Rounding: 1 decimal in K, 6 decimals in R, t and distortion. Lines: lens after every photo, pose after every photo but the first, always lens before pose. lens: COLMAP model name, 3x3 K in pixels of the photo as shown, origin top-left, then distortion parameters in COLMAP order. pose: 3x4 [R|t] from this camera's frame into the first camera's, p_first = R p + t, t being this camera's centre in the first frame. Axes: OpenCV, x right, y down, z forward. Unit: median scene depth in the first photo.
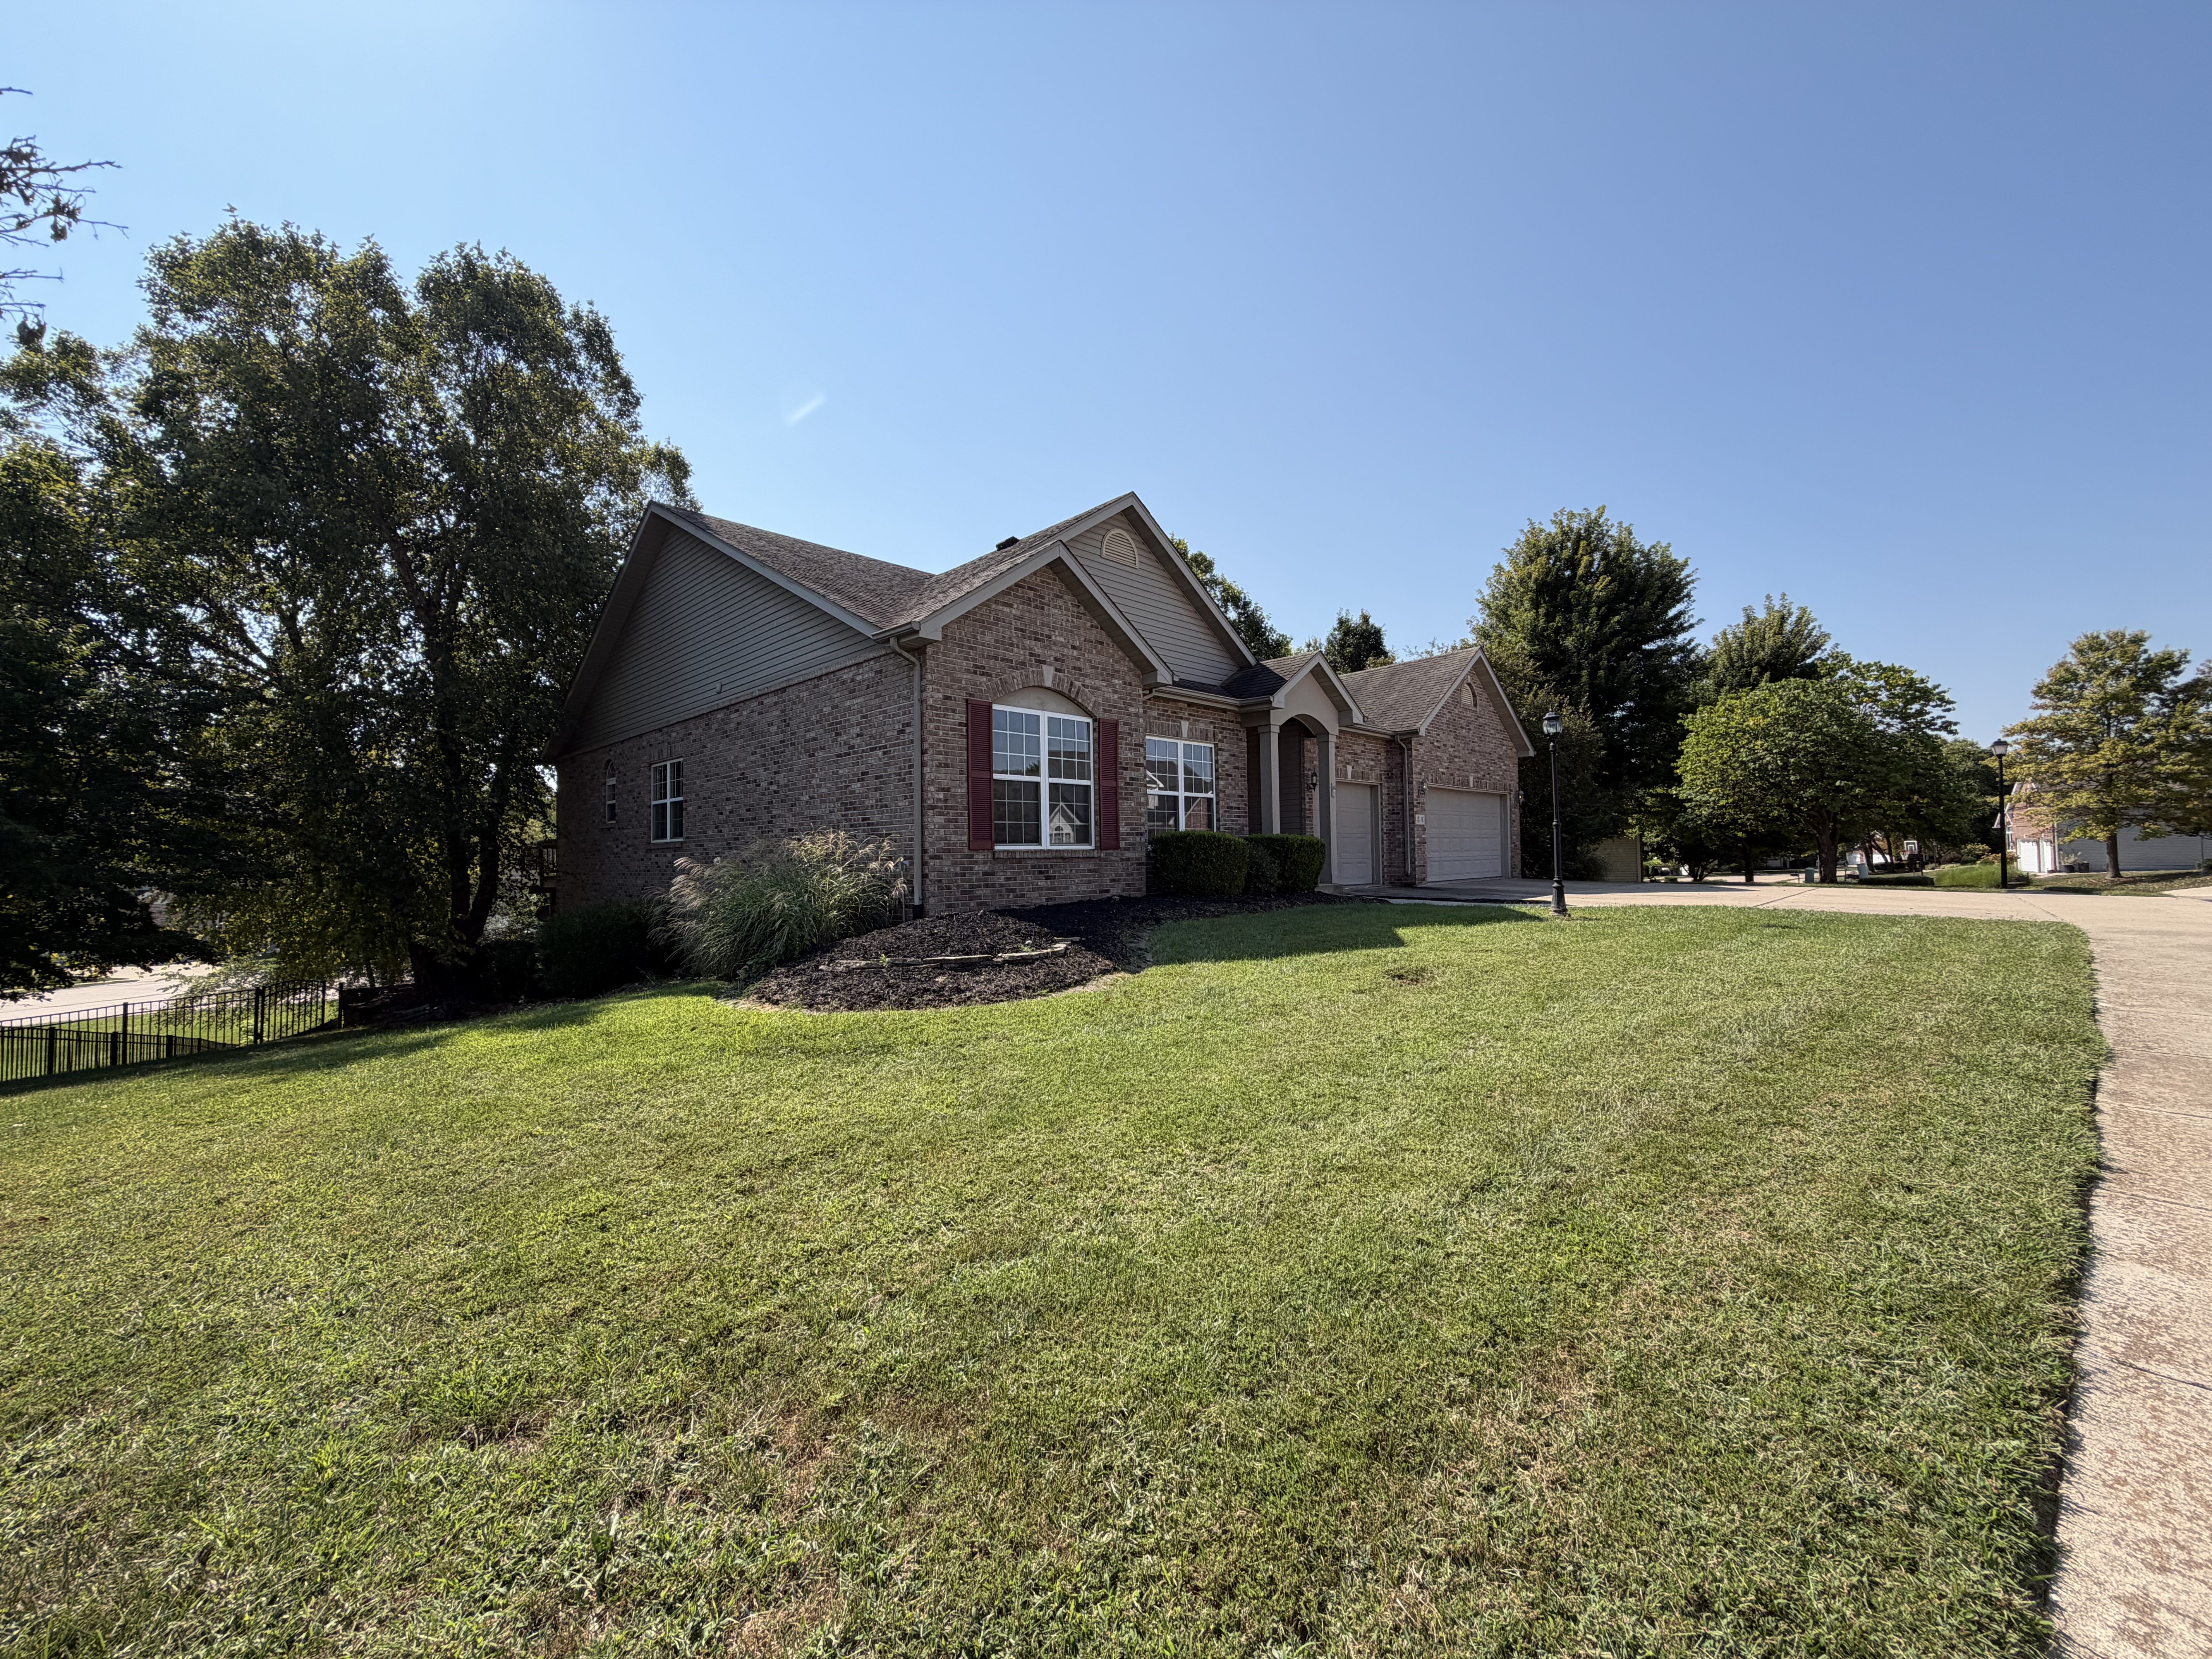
lens RADIAL K [[878.9, 0, 1102.4], [0, 878.9, 824.8], [0, 0, 1]] dist [0.000691, 0.000016]
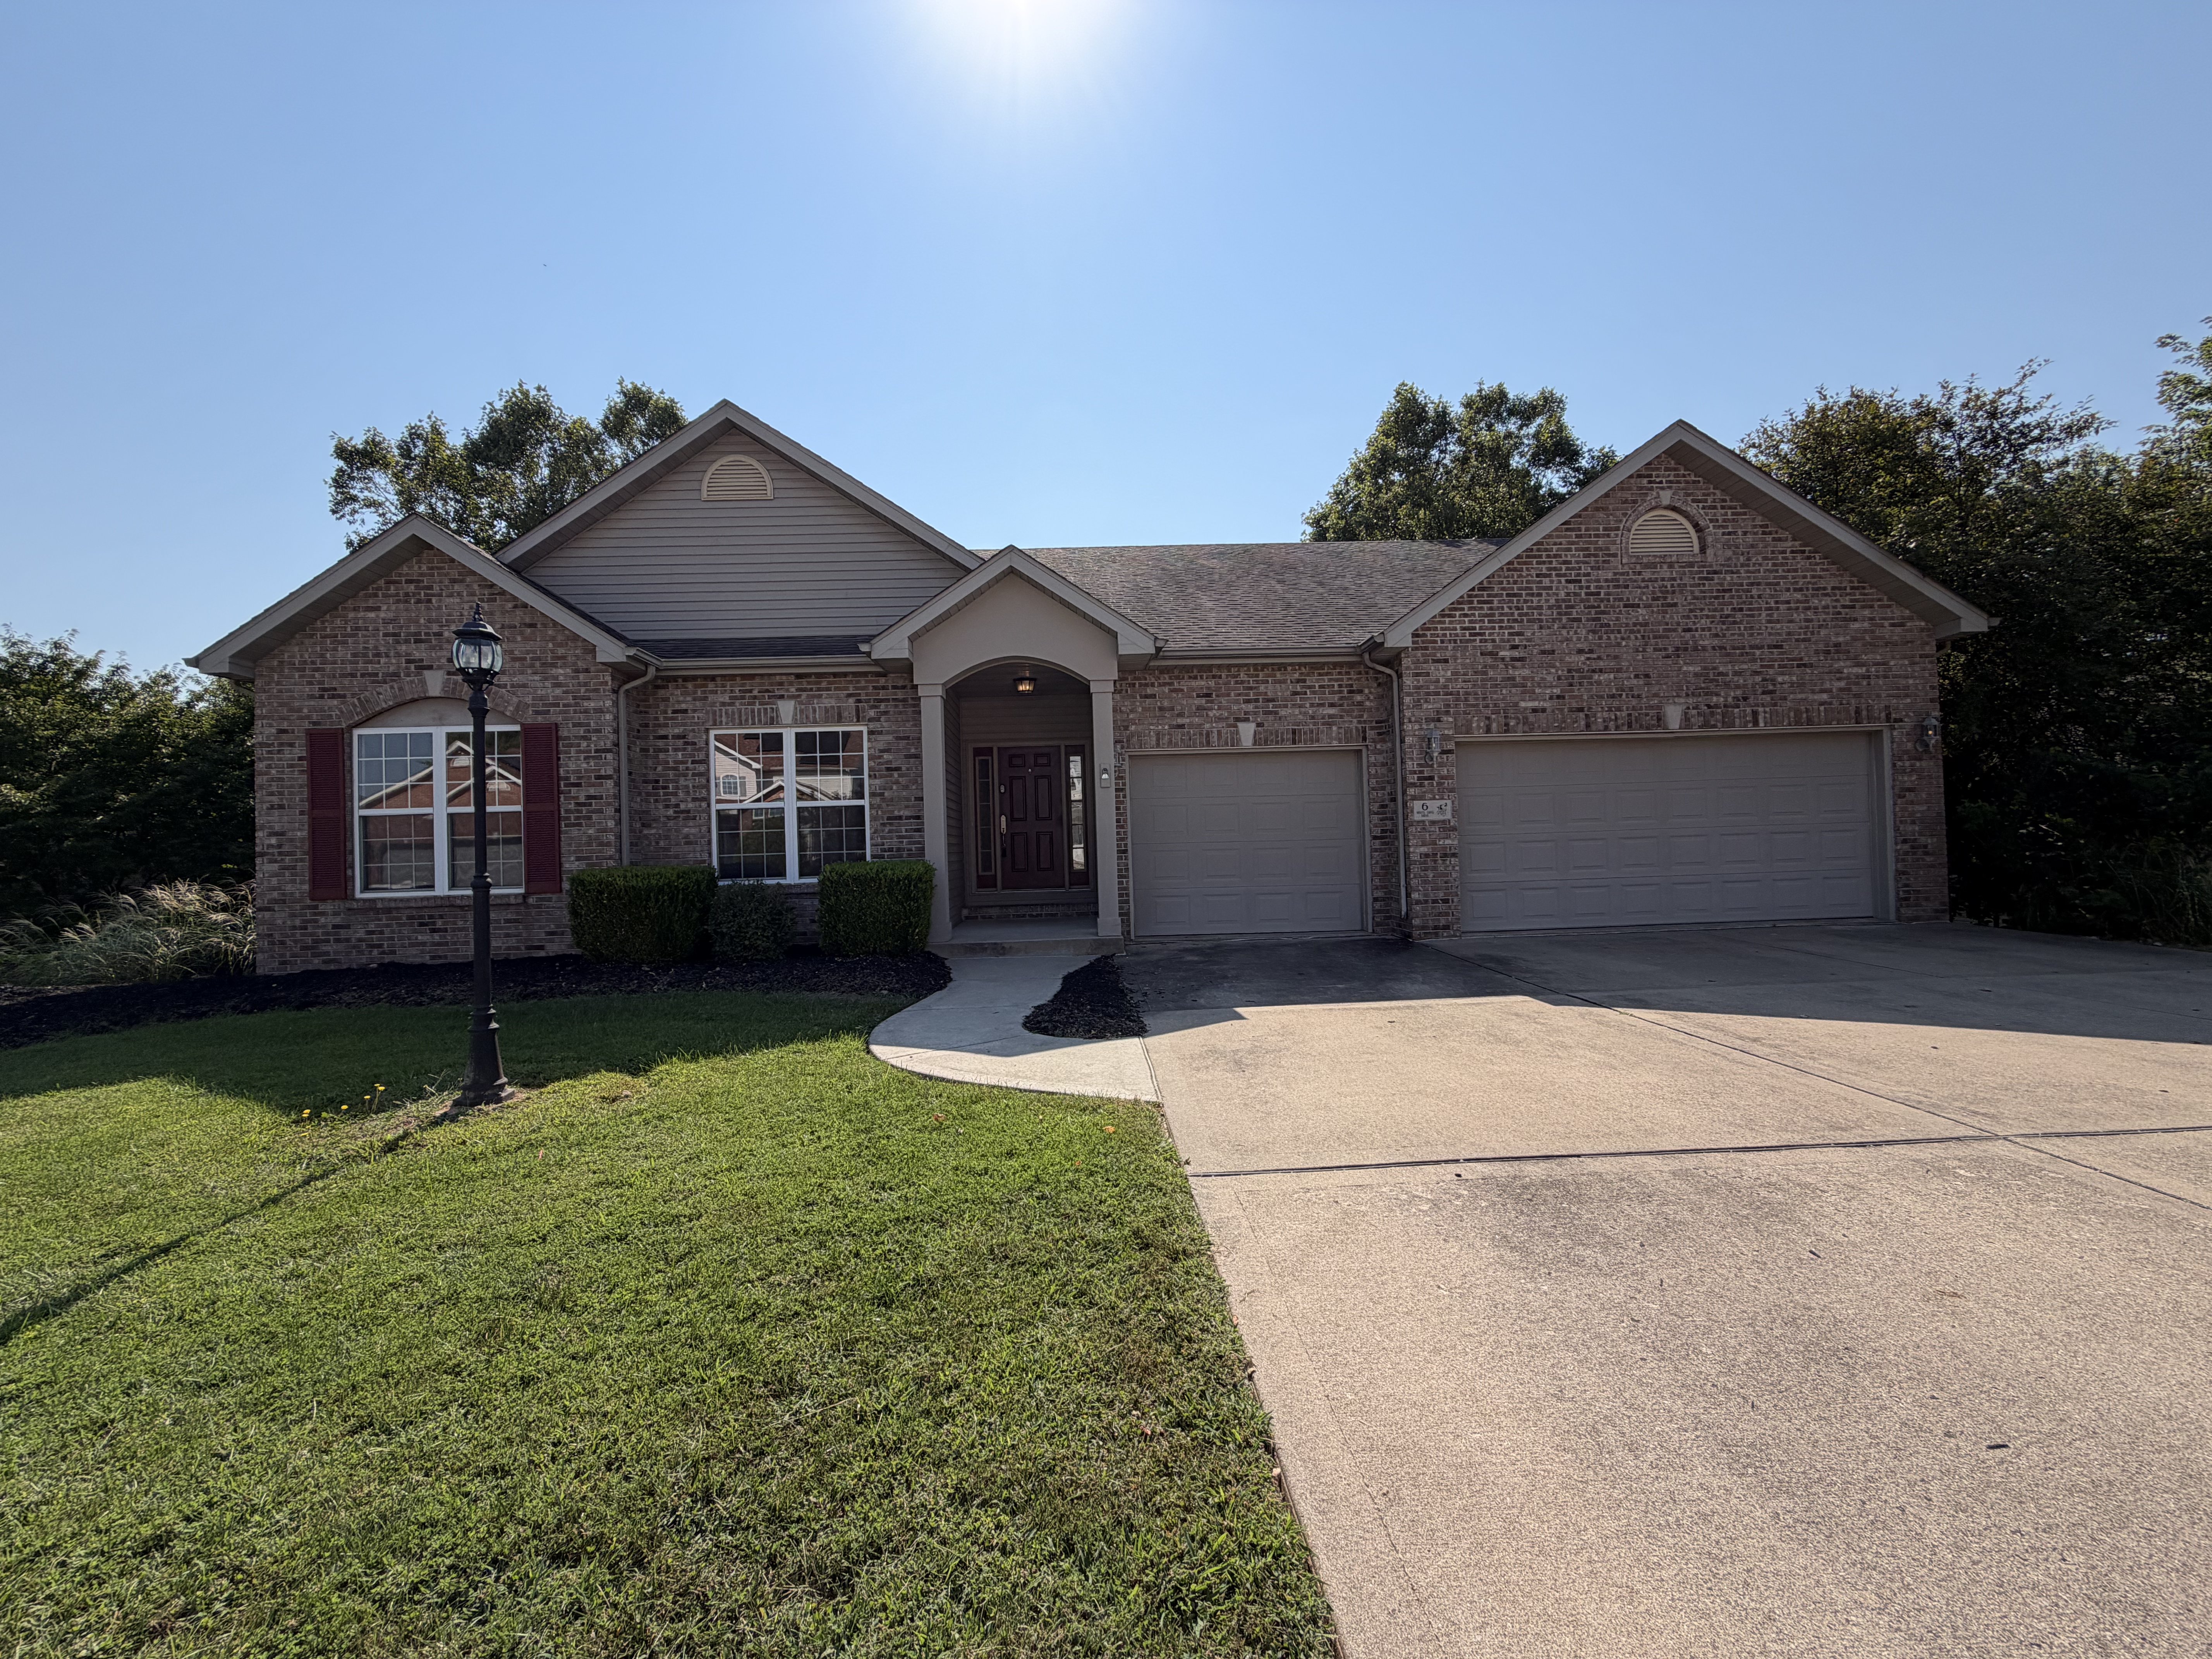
lens RADIAL K [[878.9, 0, 1107.0], [0, 878.9, 841.4], [0, 0, 1]] dist [0.000691, 0.000016]
pose [[0.724910, -0.025142, -0.688385, 0.959795], [0.044956, 0.998930, 0.010858, -0.003570], [0.687375, -0.038818, 0.725265, 0.841864]]
